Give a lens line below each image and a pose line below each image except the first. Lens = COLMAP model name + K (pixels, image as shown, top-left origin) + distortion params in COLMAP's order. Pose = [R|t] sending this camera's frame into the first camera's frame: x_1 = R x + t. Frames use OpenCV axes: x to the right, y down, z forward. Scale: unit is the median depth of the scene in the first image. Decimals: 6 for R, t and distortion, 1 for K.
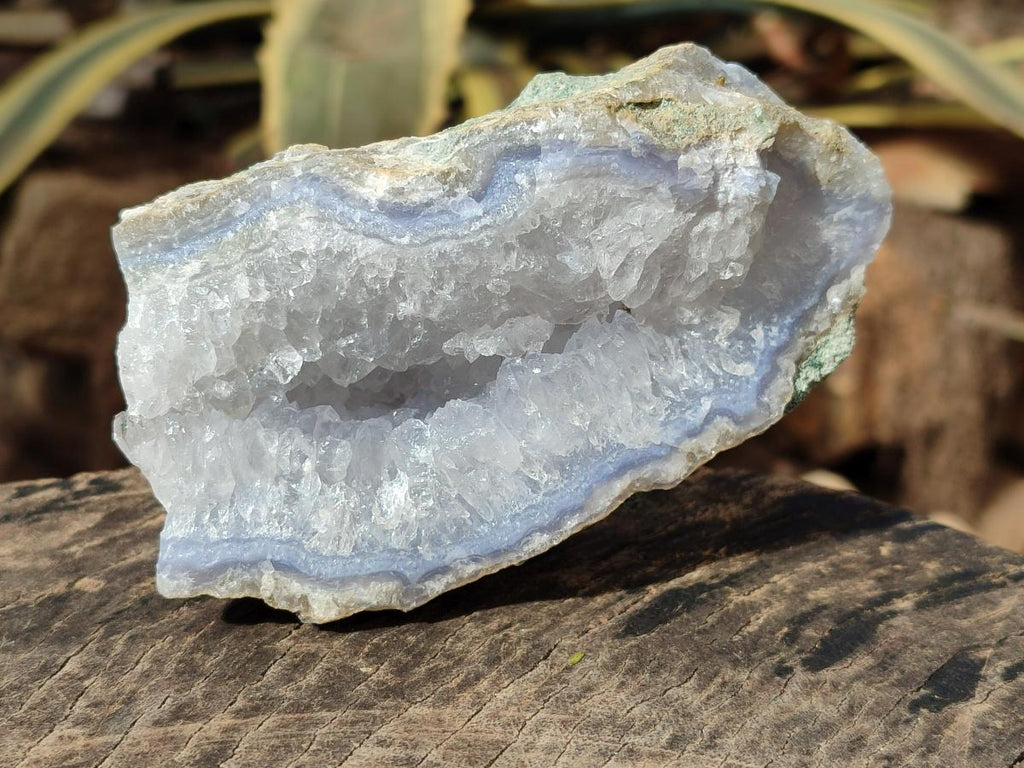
lens RADIAL K [[1526.6, 0, 512.0], [0, 1526.6, 384.0], [0, 0, 1]] dist [0.242048, -1.326123]
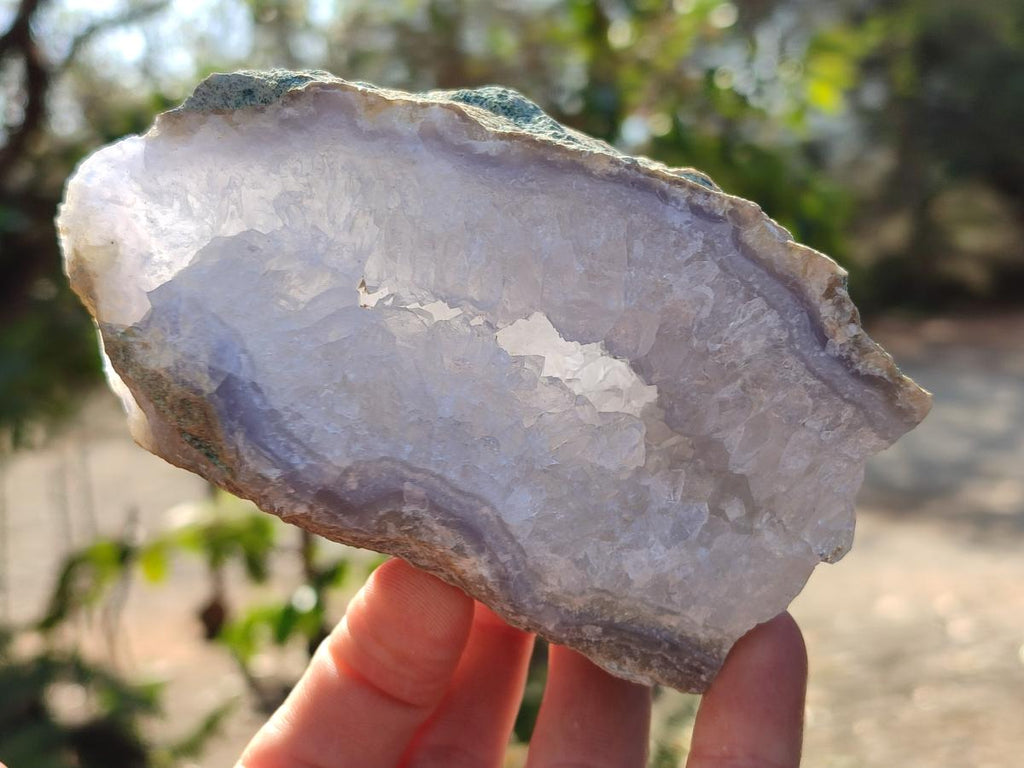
lens RADIAL K [[1526.6, 0, 512.0], [0, 1526.6, 384.0], [0, 0, 1]] dist [0.242048, -1.326123]
pose [[-0.744761, -0.655885, -0.123069, 0.085294], [0.665841, -0.718035, -0.202688, 0.162693], [0.044572, -0.232899, 0.971479, 0.080574]]
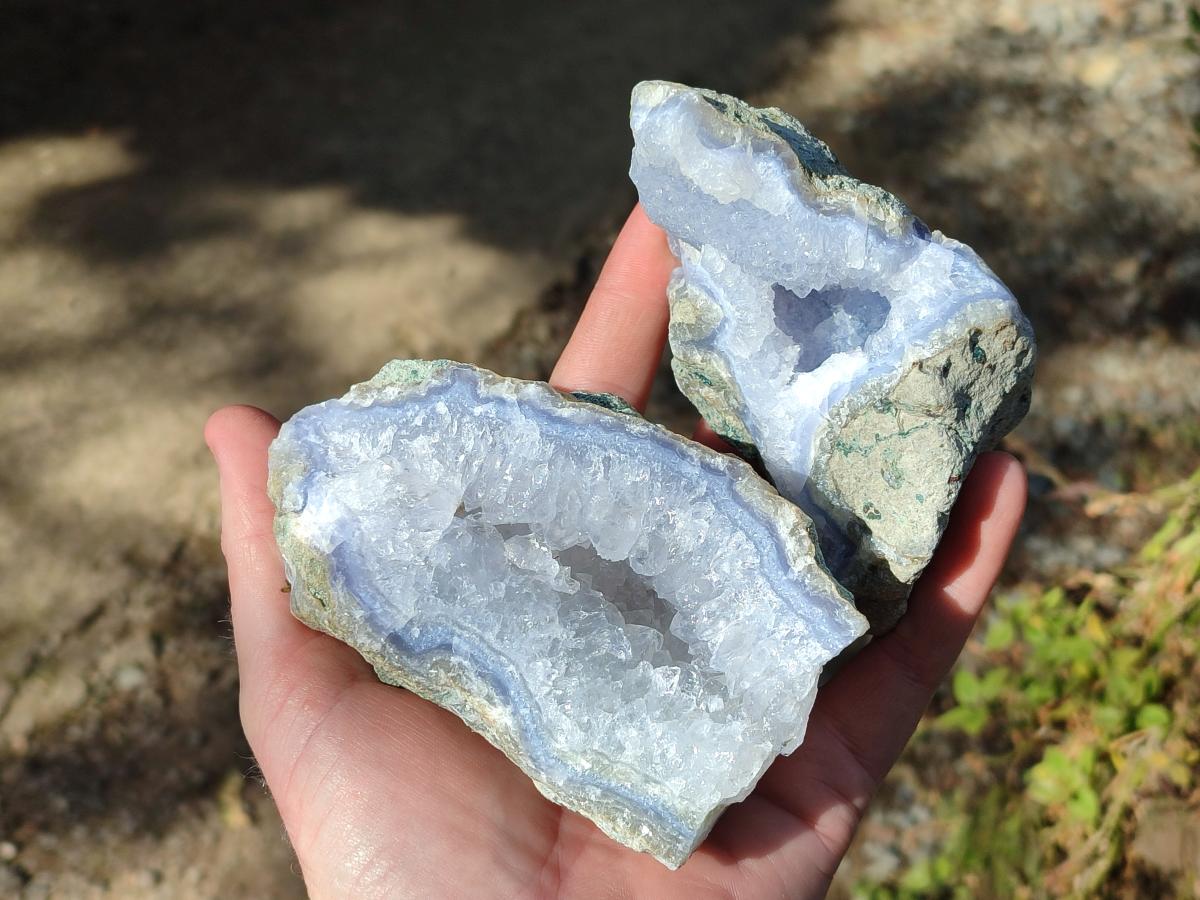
lens RADIAL K [[1789.0, 0, 600.0], [0, 1789.0, 450.0], [0, 0, 1]] dist [0.242048, -1.326123]
pose [[-0.644306, -0.709768, 0.284779, -0.391464], [0.700618, -0.697098, -0.152279, 0.292952], [0.306602, 0.101407, 0.946421, -0.372438]]
